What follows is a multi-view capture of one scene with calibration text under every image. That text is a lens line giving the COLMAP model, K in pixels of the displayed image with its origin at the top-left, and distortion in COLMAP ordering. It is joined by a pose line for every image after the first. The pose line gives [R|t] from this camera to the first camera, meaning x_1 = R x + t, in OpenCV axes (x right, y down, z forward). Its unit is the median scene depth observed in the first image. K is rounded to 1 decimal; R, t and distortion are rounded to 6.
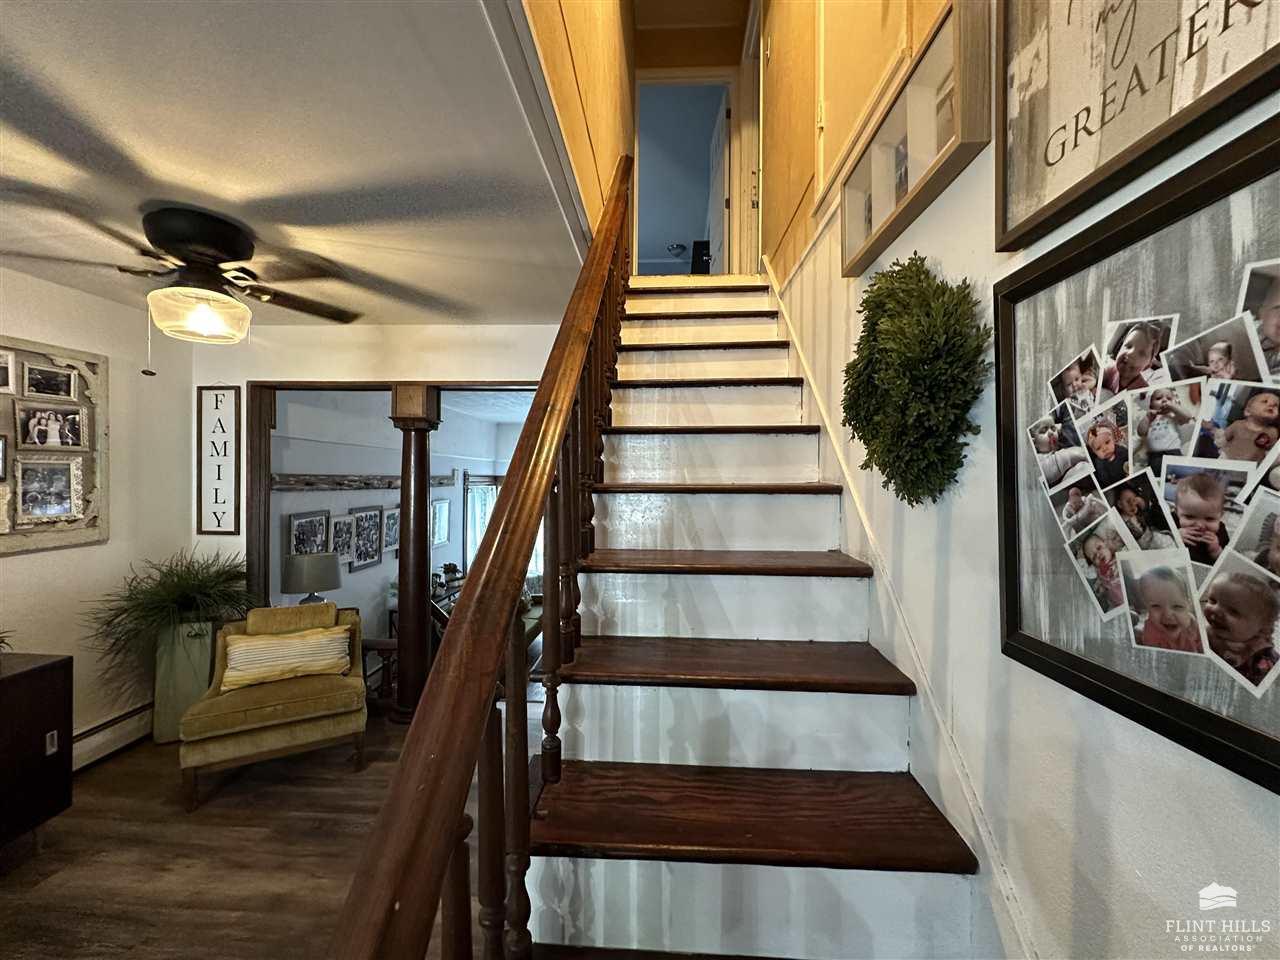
lens RADIAL K [[508.3, 0, 641.1], [0, 508.3, 475.0], [0, 0, 1]] dist [-0.006909, 0.000196]
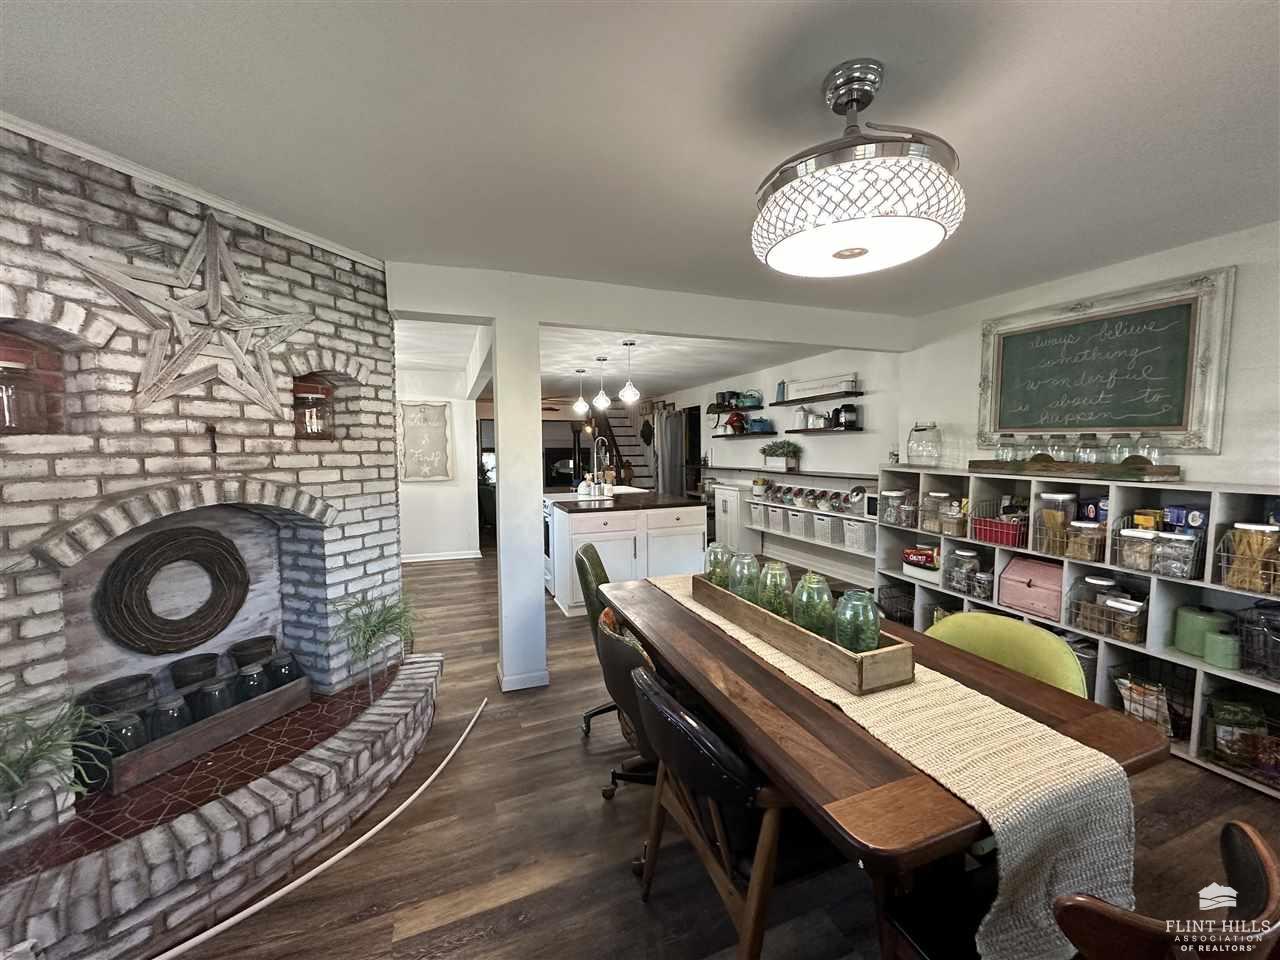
lens RADIAL K [[508.3, 0, 641.9], [0, 508.3, 477.4], [0, 0, 1]] dist [-0.006909, 0.000196]
pose [[0.909614, -0.035615, 0.413924, -1.206920], [0.012861, 0.998255, 0.057630, 0.031073], [-0.415255, -0.047097, 0.908485, -2.614489]]
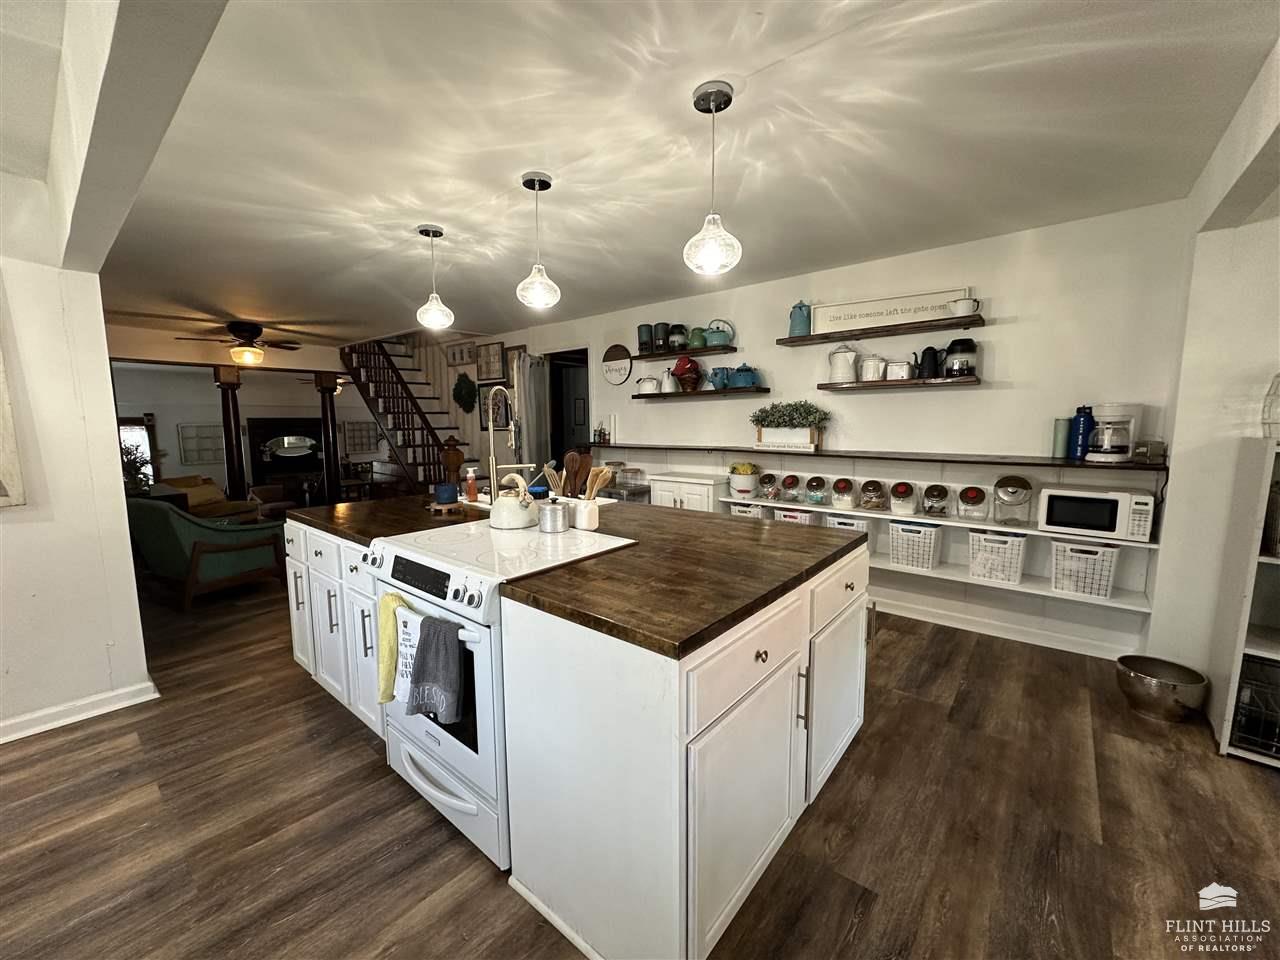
lens RADIAL K [[508.3, 0, 639.7], [0, 508.3, 479.1], [0, 0, 1]] dist [-0.006909, 0.000196]
pose [[0.595300, -0.102244, 0.796972, -1.099999], [0.010160, 0.992750, 0.119771, 0.043315], [-0.803439, -0.063202, 0.592022, -1.502863]]
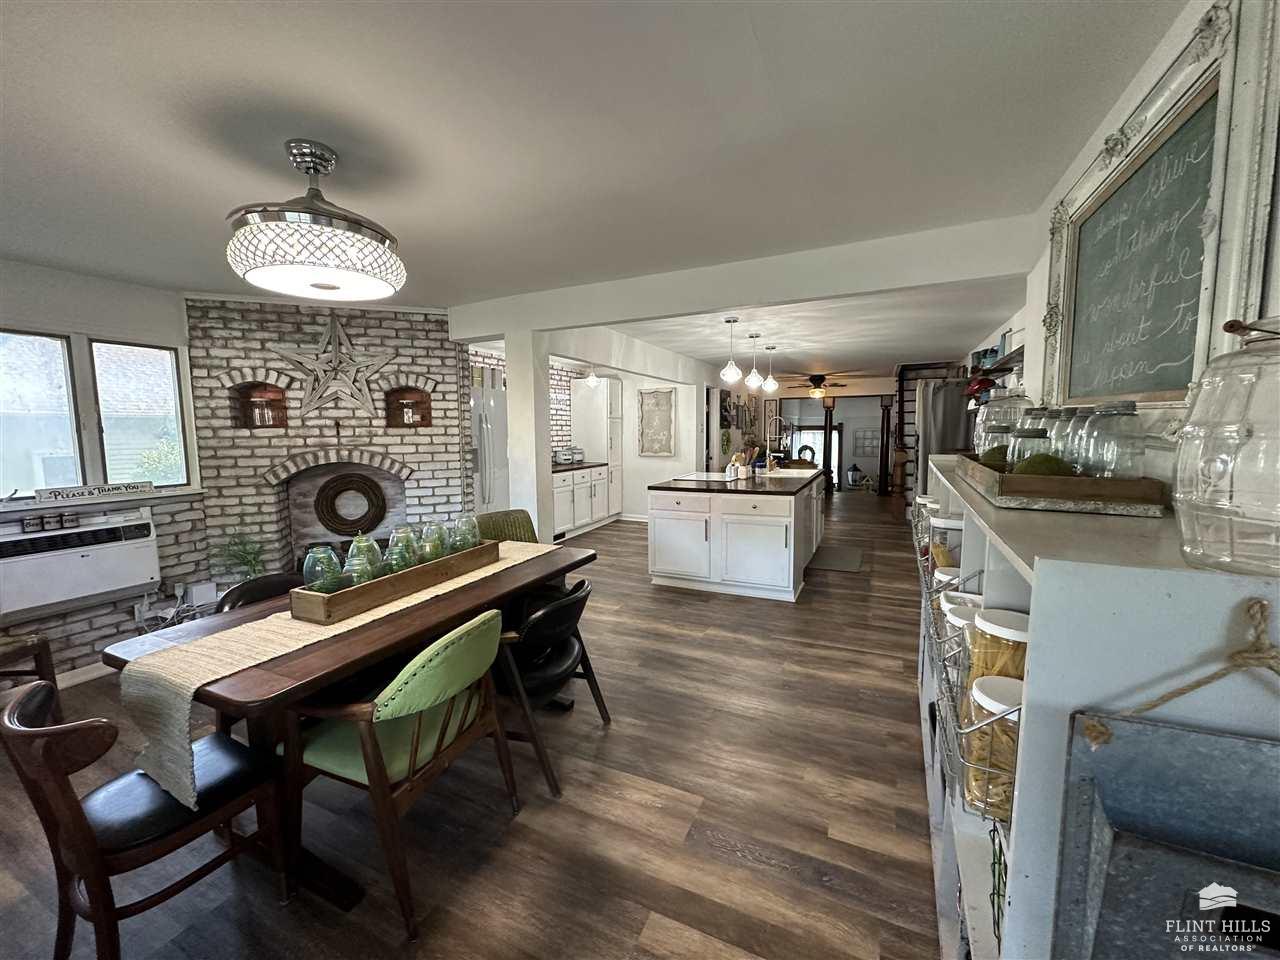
lens RADIAL K [[508.3, 0, 638.9], [0, 508.3, 477.6], [0, 0, 1]] dist [-0.006909, 0.000196]
pose [[0.924322, 0.019534, -0.381114, -0.308546], [0.016412, 0.995730, 0.090841, 0.031503], [0.381261, -0.090221, 0.920054, -2.682758]]
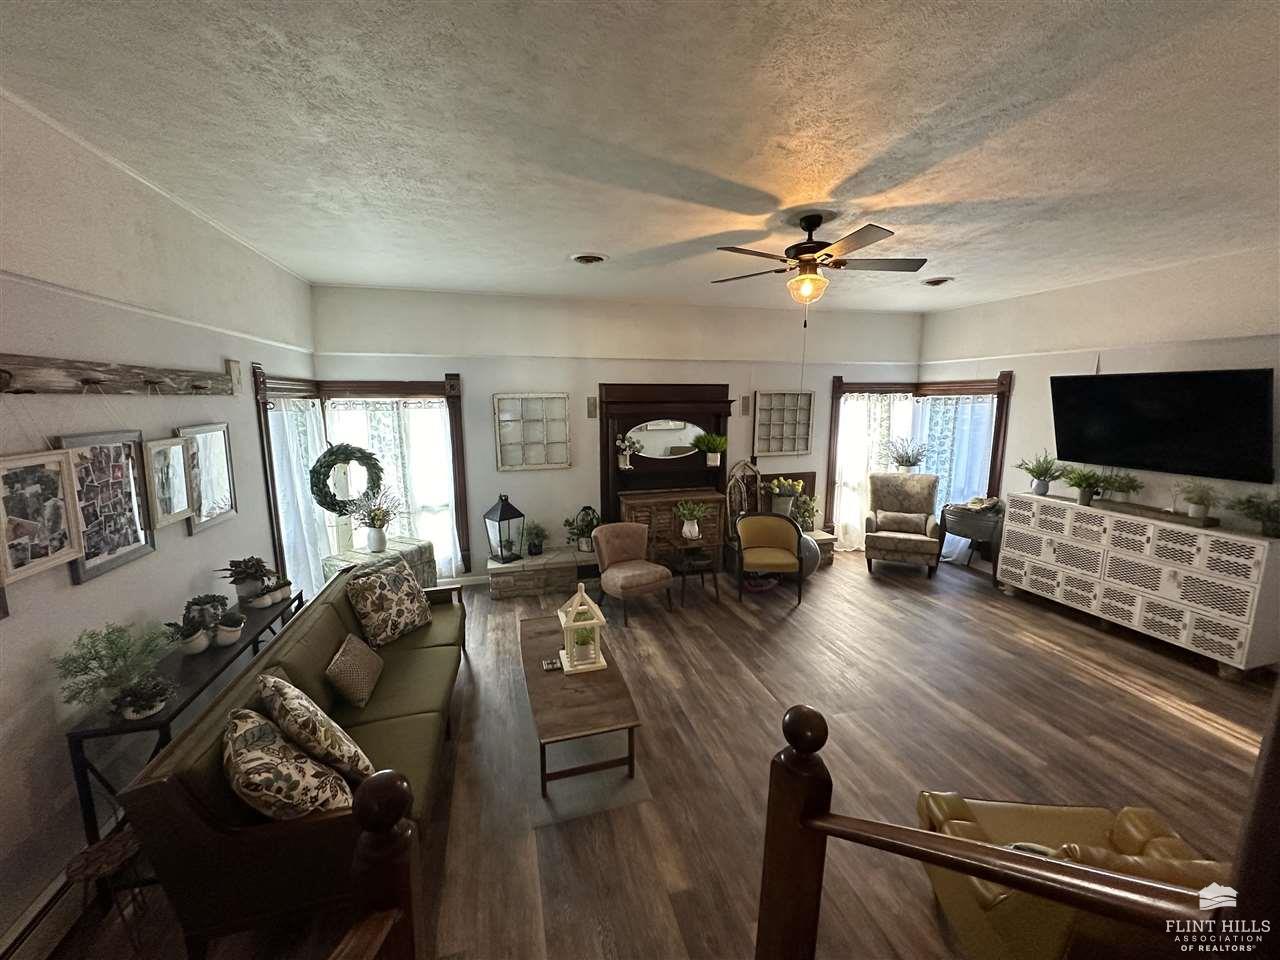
lens RADIAL K [[508.3, 0, 636.2], [0, 508.3, 479.3], [0, 0, 1]] dist [-0.006909, 0.000196]
pose [[0.950636, -0.059611, 0.304527, -0.346057], [0.010071, 0.986785, 0.161722, 0.058074], [-0.310143, -0.150672, 0.938674, 0.931078]]
